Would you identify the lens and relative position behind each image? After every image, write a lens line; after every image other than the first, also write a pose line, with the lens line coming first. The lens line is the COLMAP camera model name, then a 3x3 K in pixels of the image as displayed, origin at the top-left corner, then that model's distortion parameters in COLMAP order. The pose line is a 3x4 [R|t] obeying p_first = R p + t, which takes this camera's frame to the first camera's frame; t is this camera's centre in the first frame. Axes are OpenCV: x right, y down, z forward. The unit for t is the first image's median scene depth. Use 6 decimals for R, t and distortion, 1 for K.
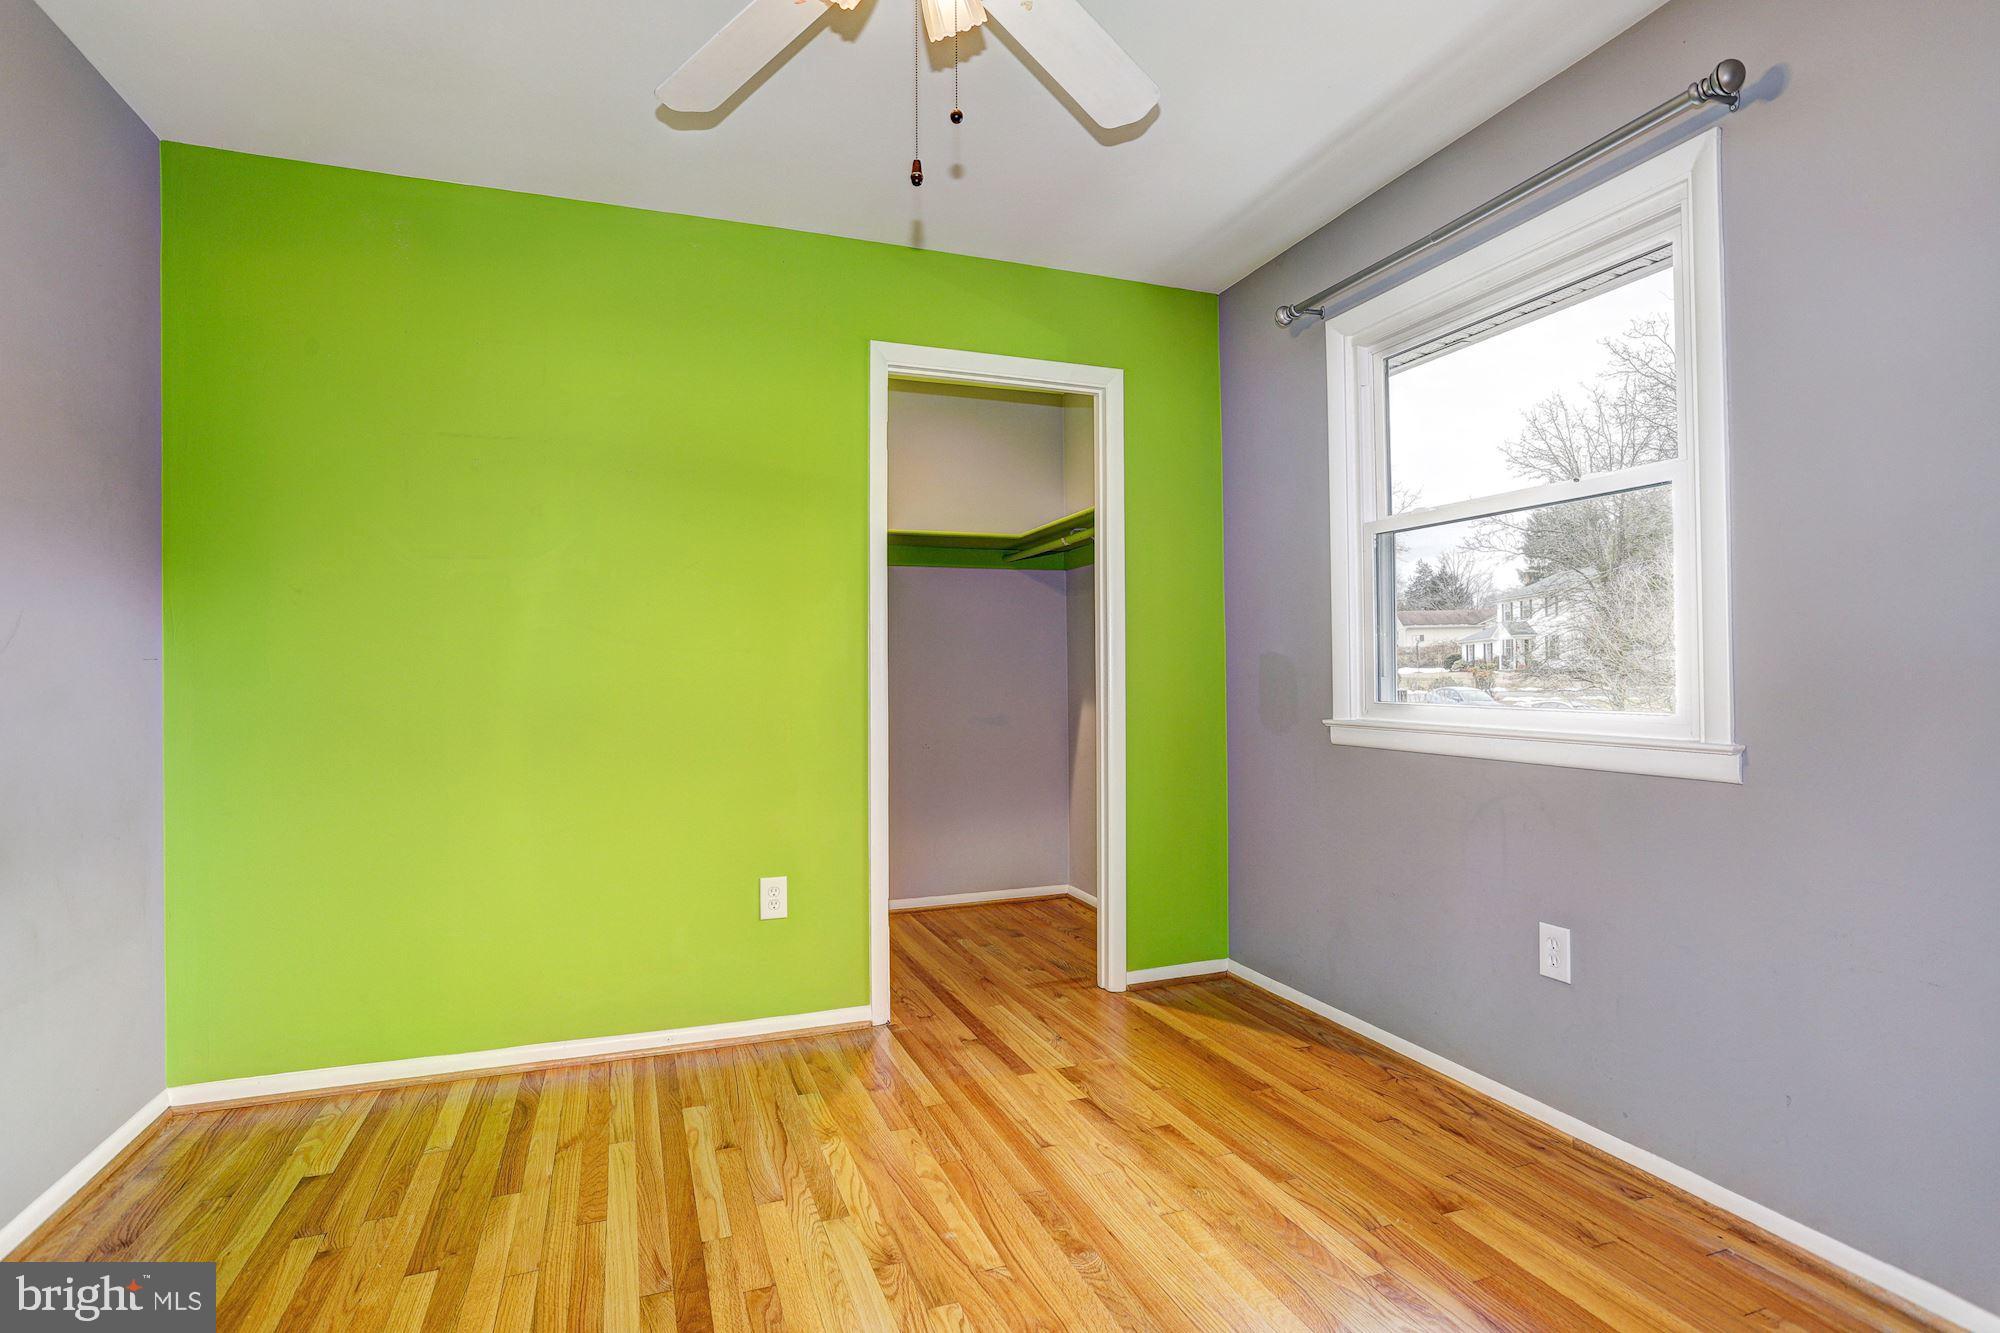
lens RADIAL K [[984.1, 0, 1003.6], [0, 984.1, 661.1], [0, 0, 1]] dist [-0.058141, 0.033980]
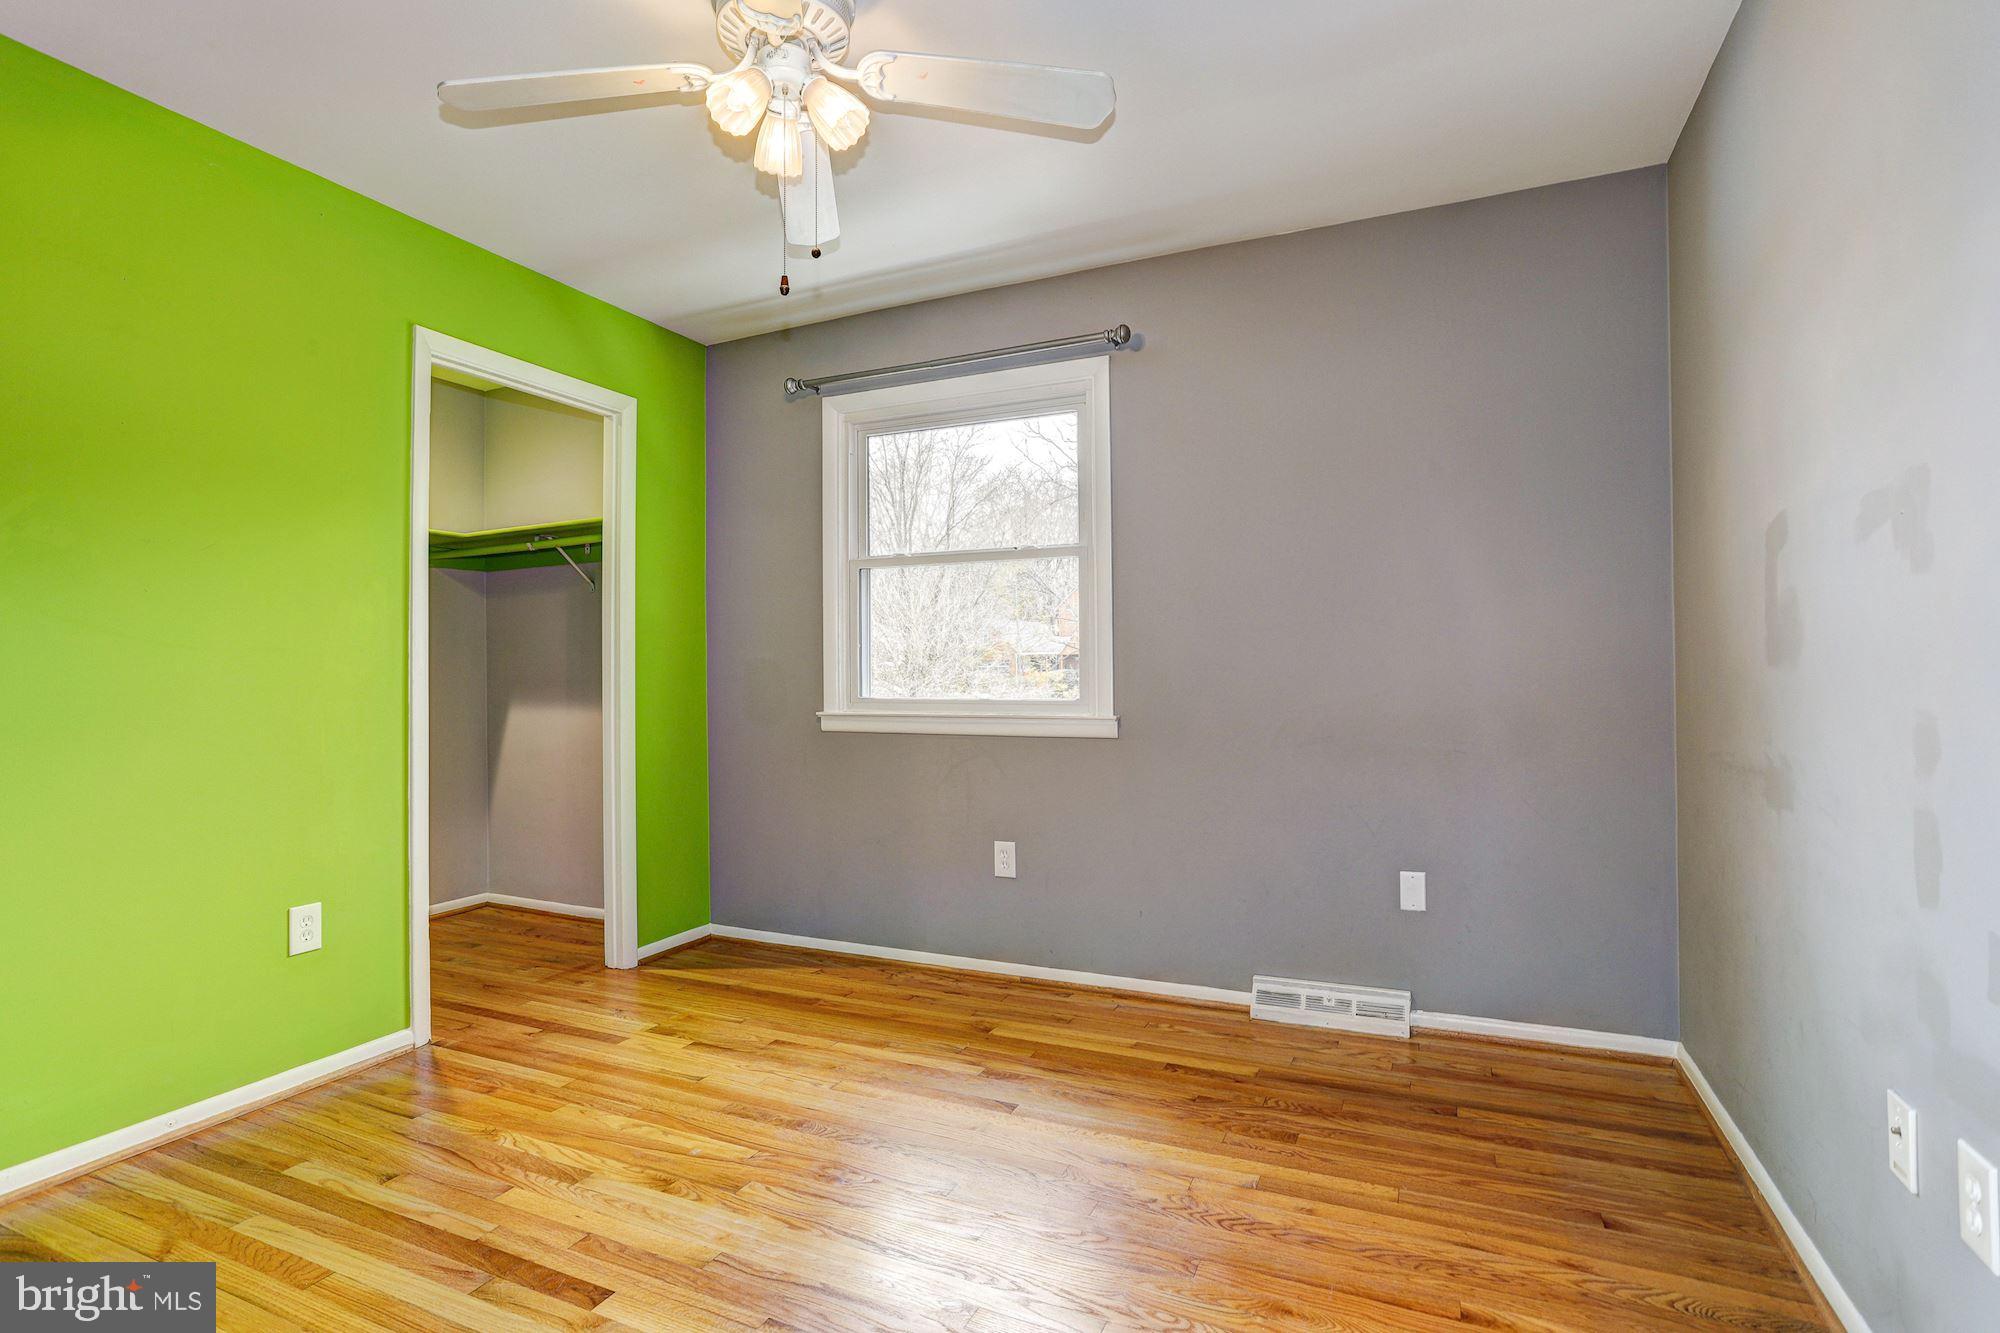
lens RADIAL K [[977.2, 0, 987.6], [0, 977.2, 663.0], [0, 0, 1]] dist [-0.051258, 0.025115]
pose [[0.712437, 0.006964, 0.701702, -0.457030], [-0.005173, 0.999976, -0.004672, 0.001365], [-0.701717, -0.000302, 0.712455, -0.061191]]
